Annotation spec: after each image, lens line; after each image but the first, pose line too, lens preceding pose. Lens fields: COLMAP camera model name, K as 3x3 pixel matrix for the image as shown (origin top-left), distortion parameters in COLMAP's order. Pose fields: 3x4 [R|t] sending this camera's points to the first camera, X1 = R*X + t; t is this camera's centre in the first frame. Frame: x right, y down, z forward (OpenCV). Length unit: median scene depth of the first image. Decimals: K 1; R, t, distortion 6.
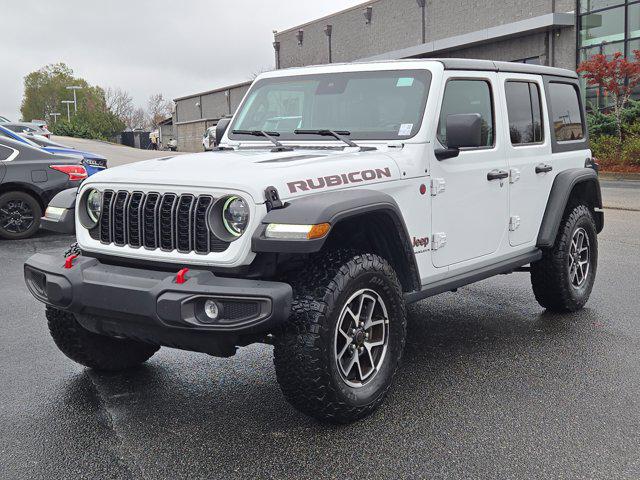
lens RADIAL K [[897.6, 0, 320.0], [0, 897.6, 240.0], [0, 0, 1]] dist [0.017980, 0.031139]
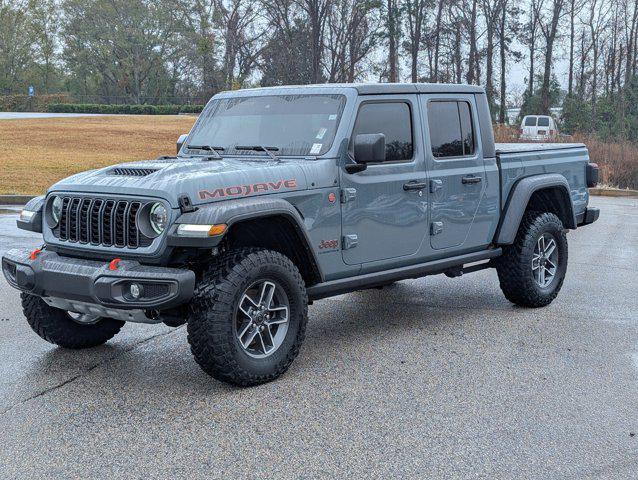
lens RADIAL K [[1086.8, 0, 319.0], [0, 1086.8, 240.0], [0, 0, 1]] dist [0.016068, 0.077119]
pose [[0.996819, 0.009780, -0.079097, 0.245338], [-0.011002, 0.999827, -0.015028, 0.023969], [0.078936, 0.015851, 0.996754, -0.493777]]
